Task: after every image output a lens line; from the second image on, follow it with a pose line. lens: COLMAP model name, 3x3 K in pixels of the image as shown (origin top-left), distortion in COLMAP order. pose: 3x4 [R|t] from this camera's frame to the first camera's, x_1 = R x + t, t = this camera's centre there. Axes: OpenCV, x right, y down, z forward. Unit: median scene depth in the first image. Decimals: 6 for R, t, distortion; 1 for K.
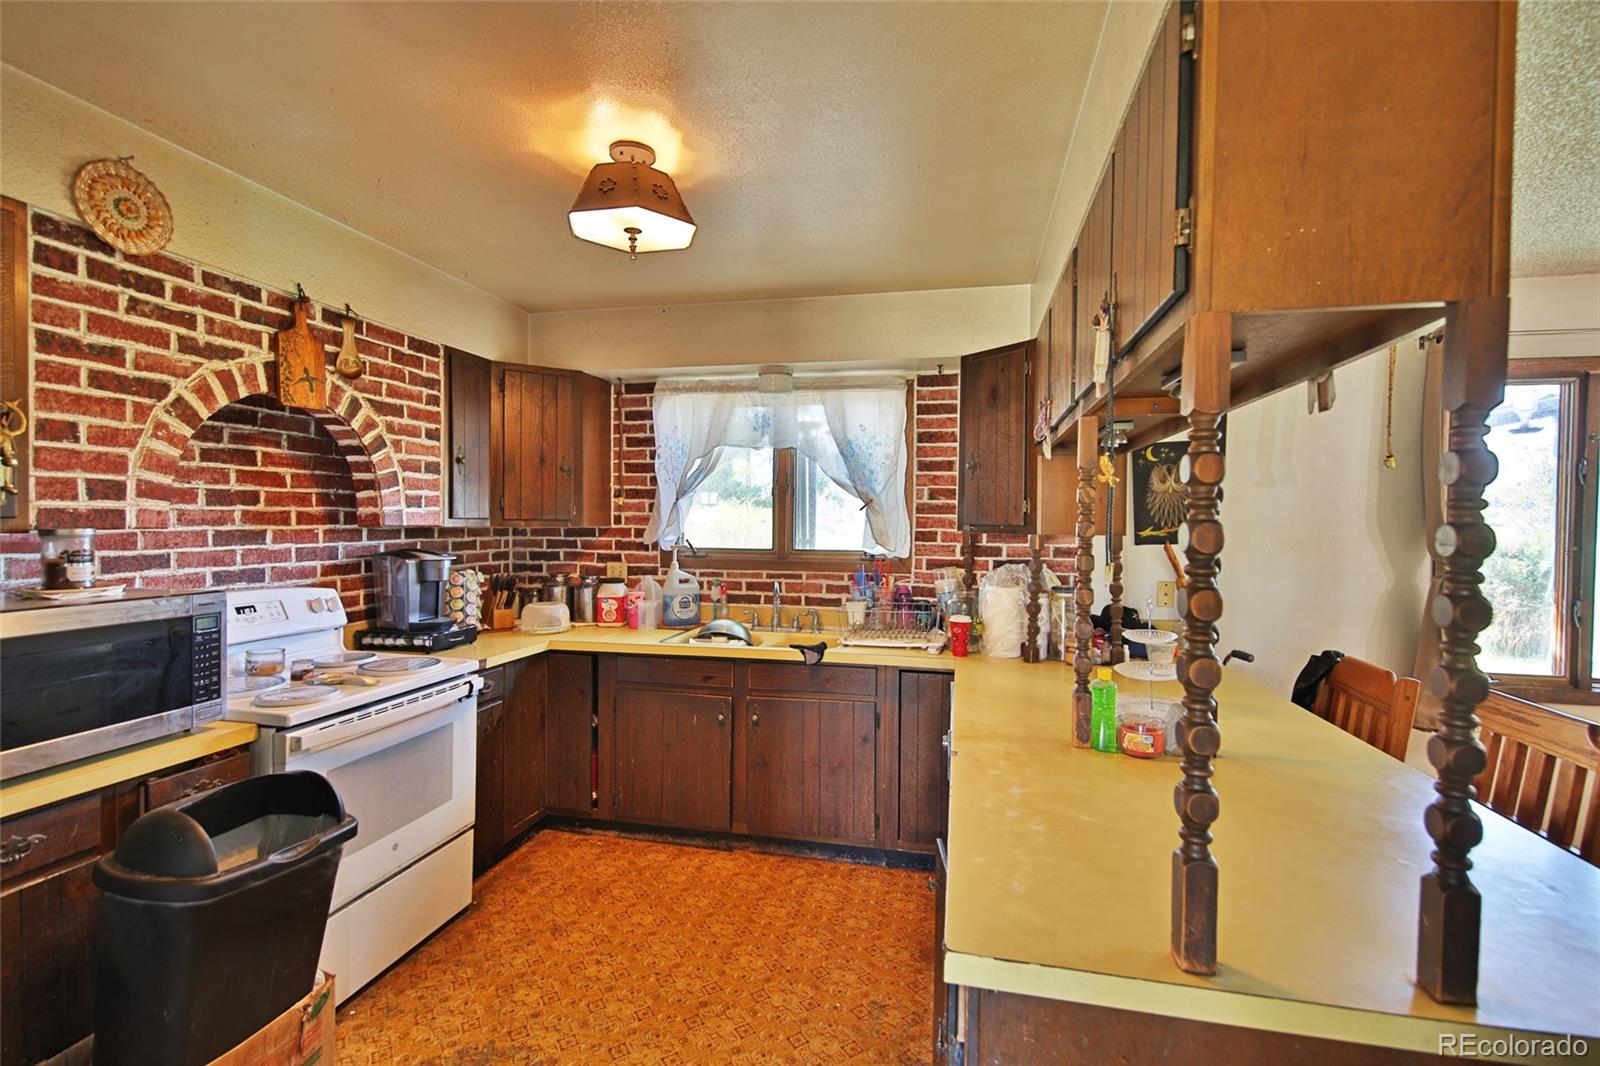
lens RADIAL K [[717.5, 0, 794.3], [0, 717.5, 536.4], [0, 0, 1]] dist [0.000962, -0.000461]
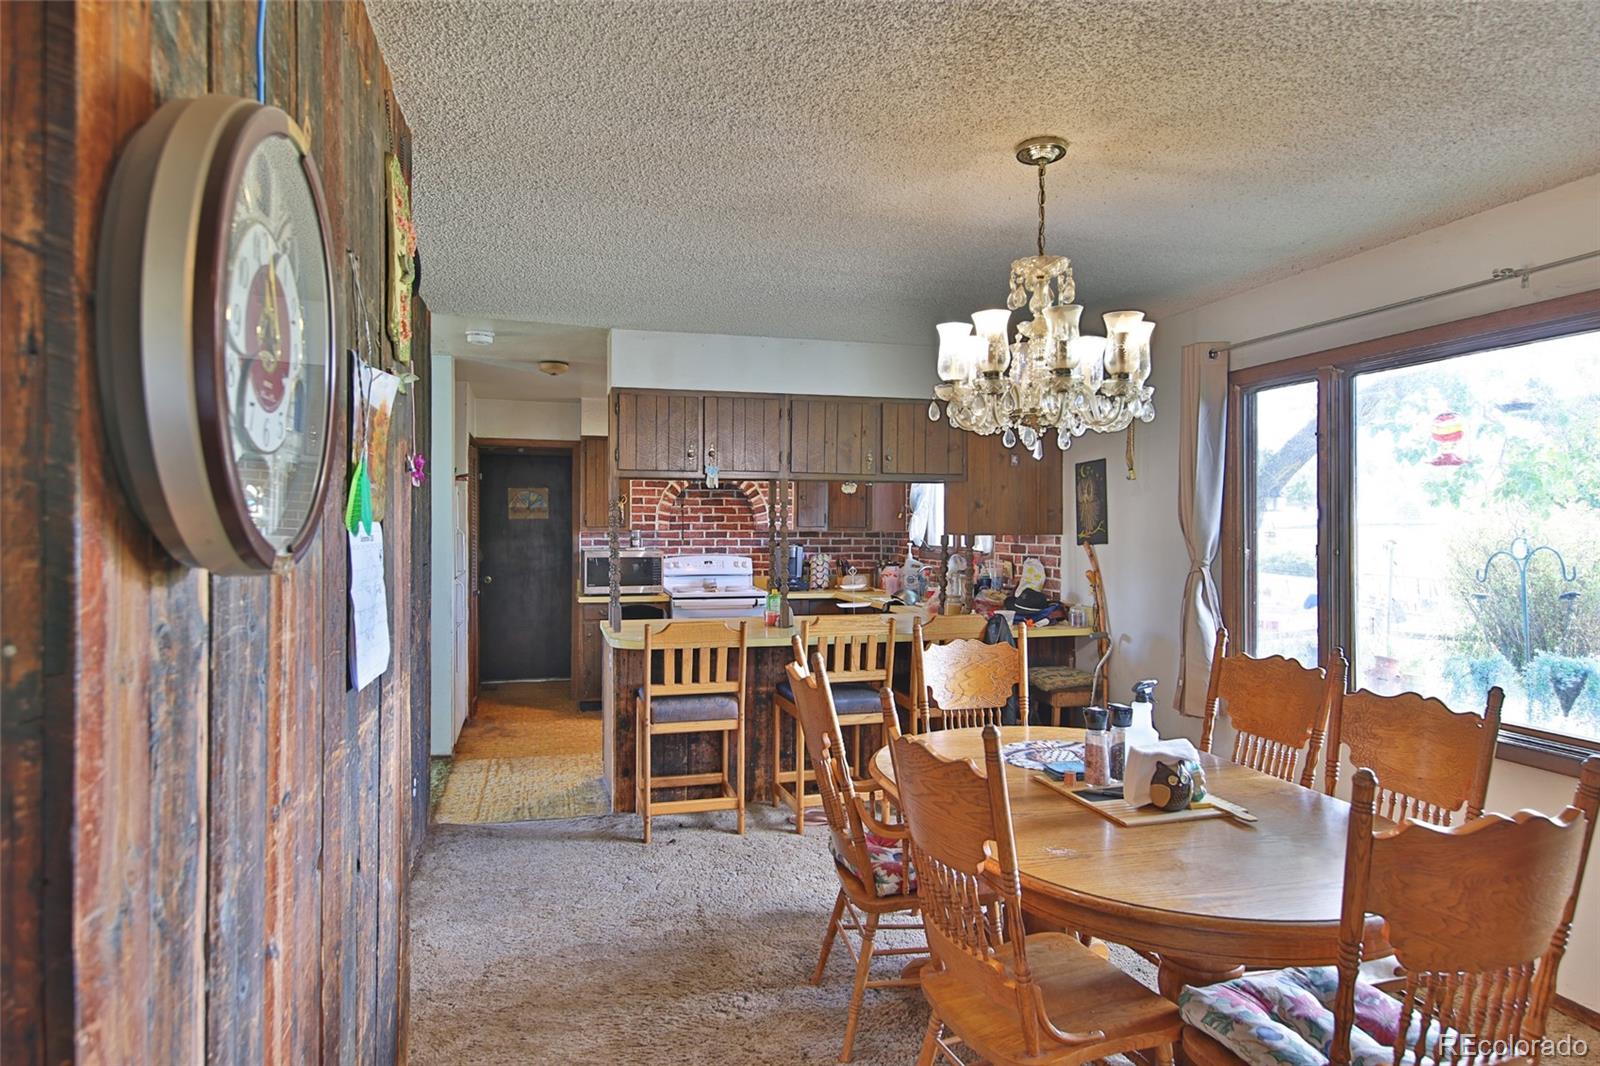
lens RADIAL K [[914.9, 0, 798.6], [0, 914.9, 528.9], [0, 0, 1]] dist [0.012024, 0.000524]
pose [[0.434432, -0.004706, -0.900692, 2.180785], [-0.020117, 0.999686, -0.014926, 0.022590], [0.900480, 0.024604, 0.434201, -0.126510]]
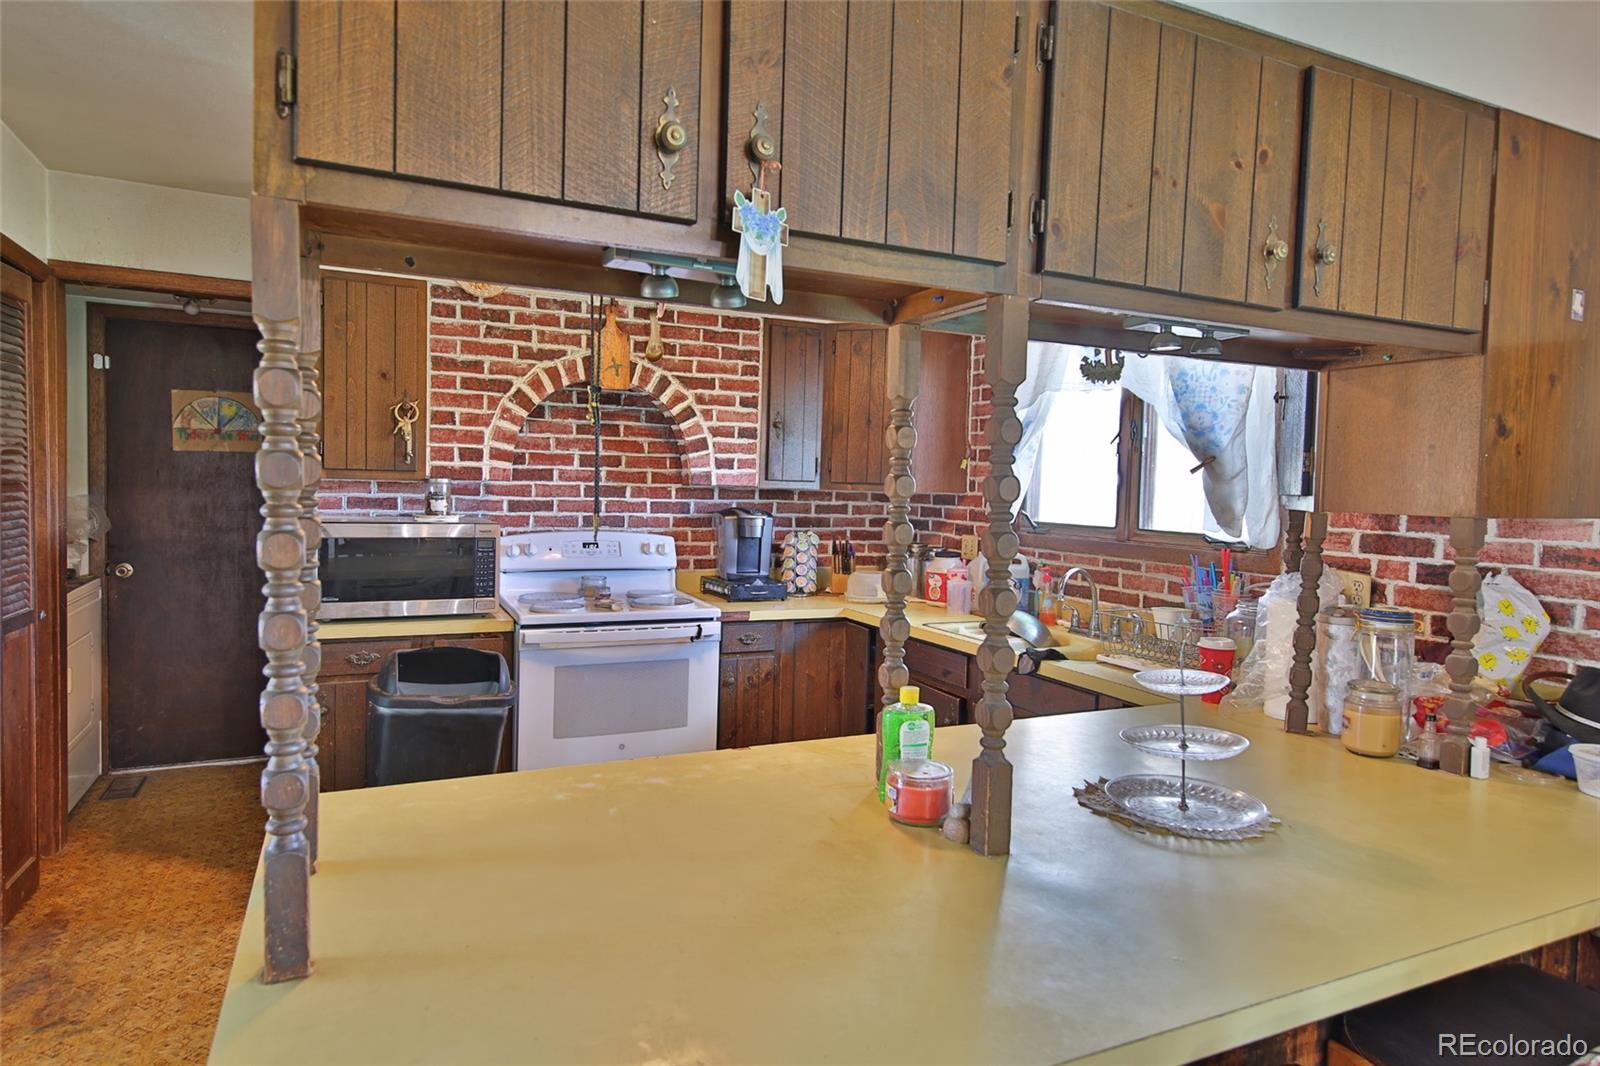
lens RADIAL K [[914.9, 0, 832.3], [0, 914.9, 526.0], [0, 0, 1]] dist [0.012024, 0.000524]
pose [[0.617476, 0.043627, -0.785379, 0.779349], [-0.039633, 0.998918, 0.024329, 0.007204], [0.785590, 0.016104, 0.618537, 0.286140]]
